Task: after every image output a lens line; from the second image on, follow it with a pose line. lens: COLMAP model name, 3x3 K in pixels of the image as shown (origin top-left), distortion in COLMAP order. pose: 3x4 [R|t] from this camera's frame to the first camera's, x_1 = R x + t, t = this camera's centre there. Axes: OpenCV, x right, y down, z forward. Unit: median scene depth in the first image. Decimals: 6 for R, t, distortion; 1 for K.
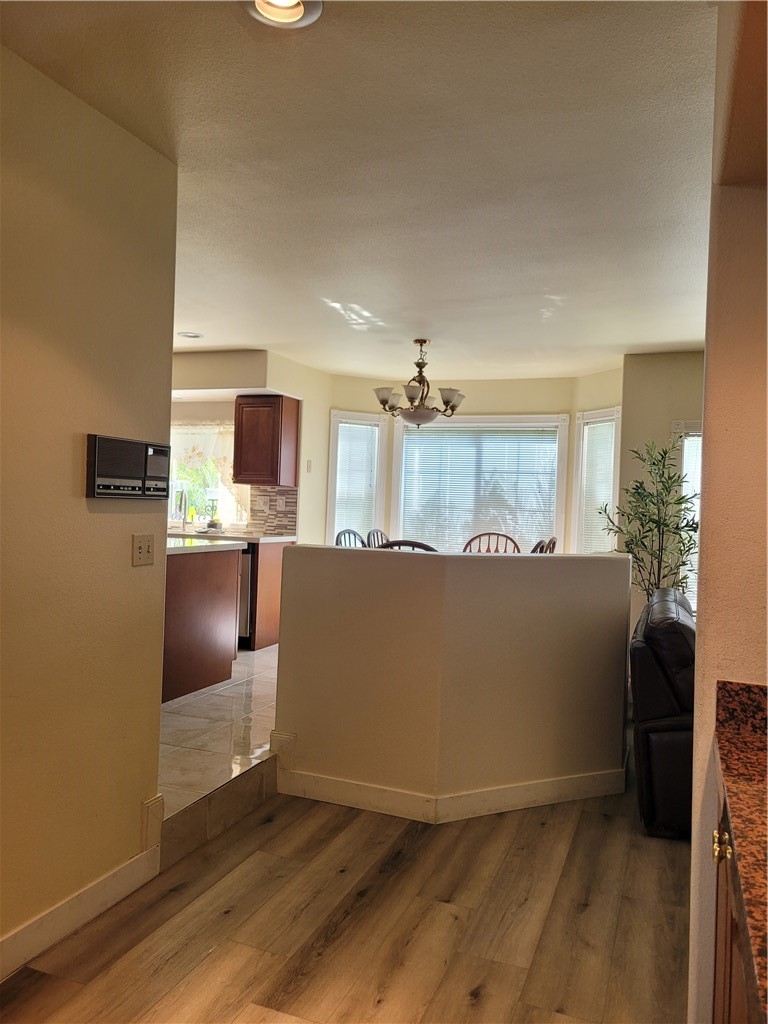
lens RADIAL K [[764.0, 0, 385.1], [0, 764.0, 510.6], [0, 0, 1]] dist [0.052500, -0.028249]
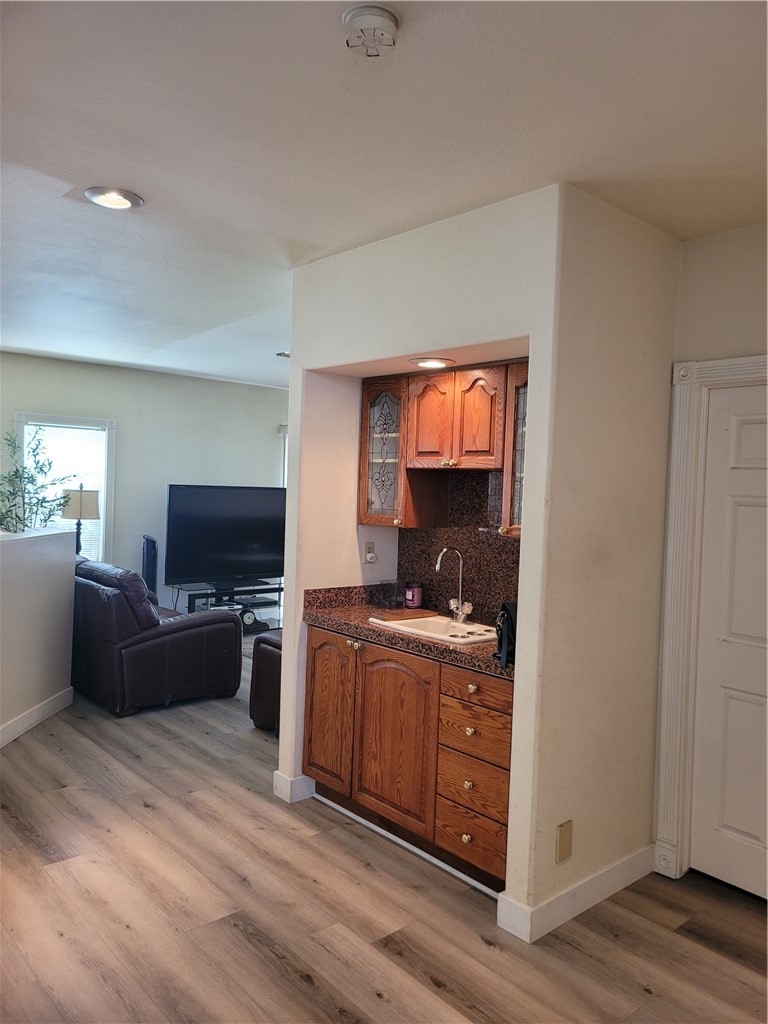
lens RADIAL K [[764.0, 0, 387.6], [0, 764.0, 512.8], [0, 0, 1]] dist [0.052500, -0.028249]
pose [[0.461492, -0.043731, 0.886066, -0.853056], [-0.020284, 0.998003, 0.059821, -0.086025], [-0.886913, -0.045580, 0.459683, -0.142665]]
